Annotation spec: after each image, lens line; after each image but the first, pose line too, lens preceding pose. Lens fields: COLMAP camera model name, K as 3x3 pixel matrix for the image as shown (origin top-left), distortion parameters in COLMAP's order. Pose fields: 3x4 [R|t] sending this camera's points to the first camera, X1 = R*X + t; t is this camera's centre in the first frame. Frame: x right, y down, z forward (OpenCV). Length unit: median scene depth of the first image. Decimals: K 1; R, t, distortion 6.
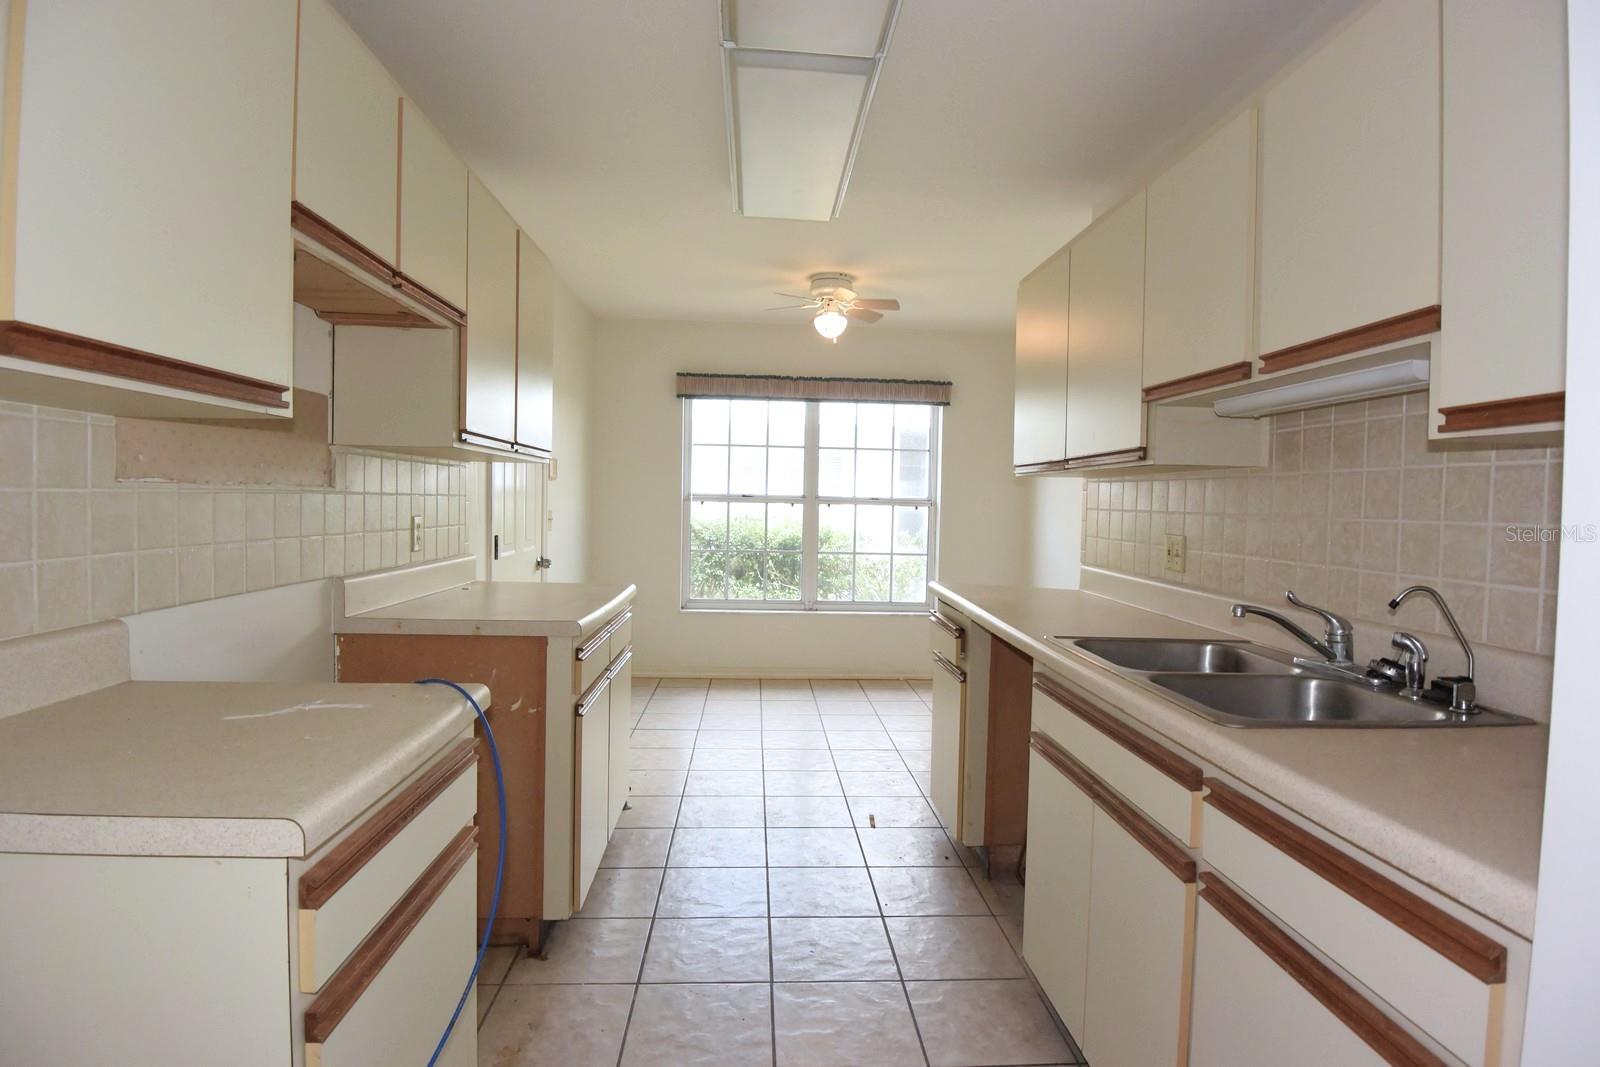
lens RADIAL K [[837.7, 0, 810.7], [0, 837.7, 528.2], [0, 0, 1]] dist [-0.002315, -0.026015]
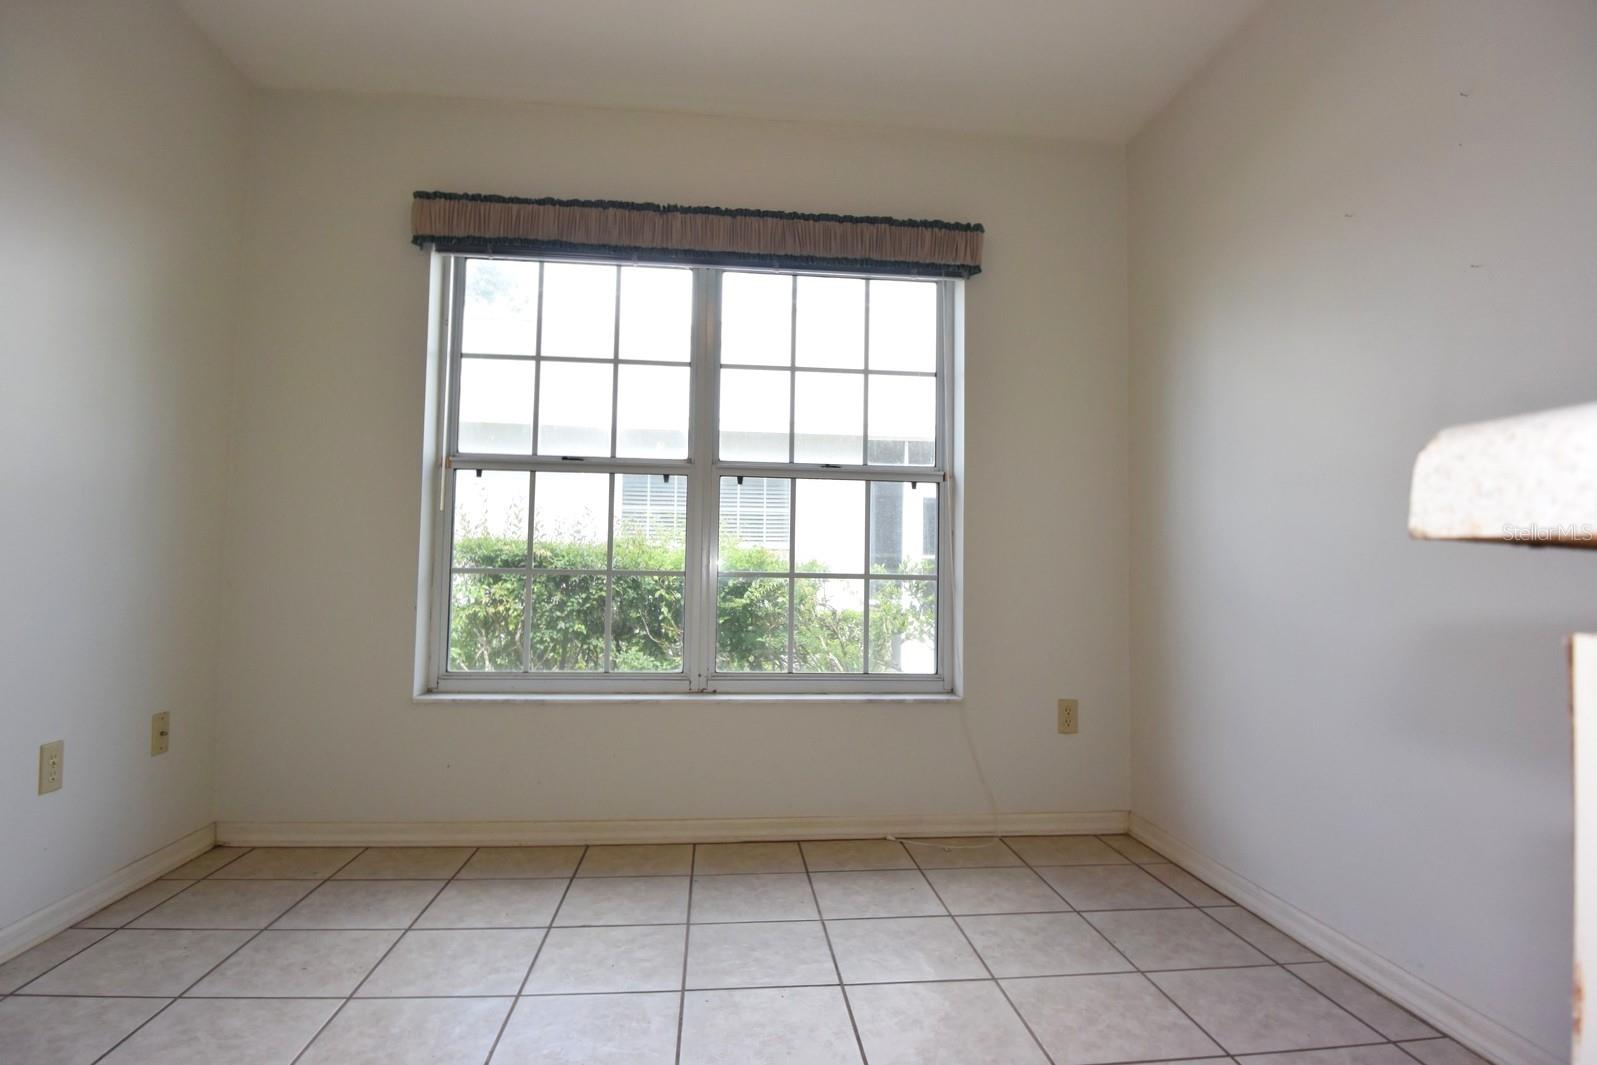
lens RADIAL K [[829.1, 0, 806.4], [0, 829.1, 515.2], [0, 0, 1]] dist [-0.000900, -0.000095]
pose [[0.999205, -0.002022, 0.039828, 0.041991], [0.006098, 0.994717, -0.102476, 0.045198], [-0.039410, 0.102637, 0.993938, 0.513952]]
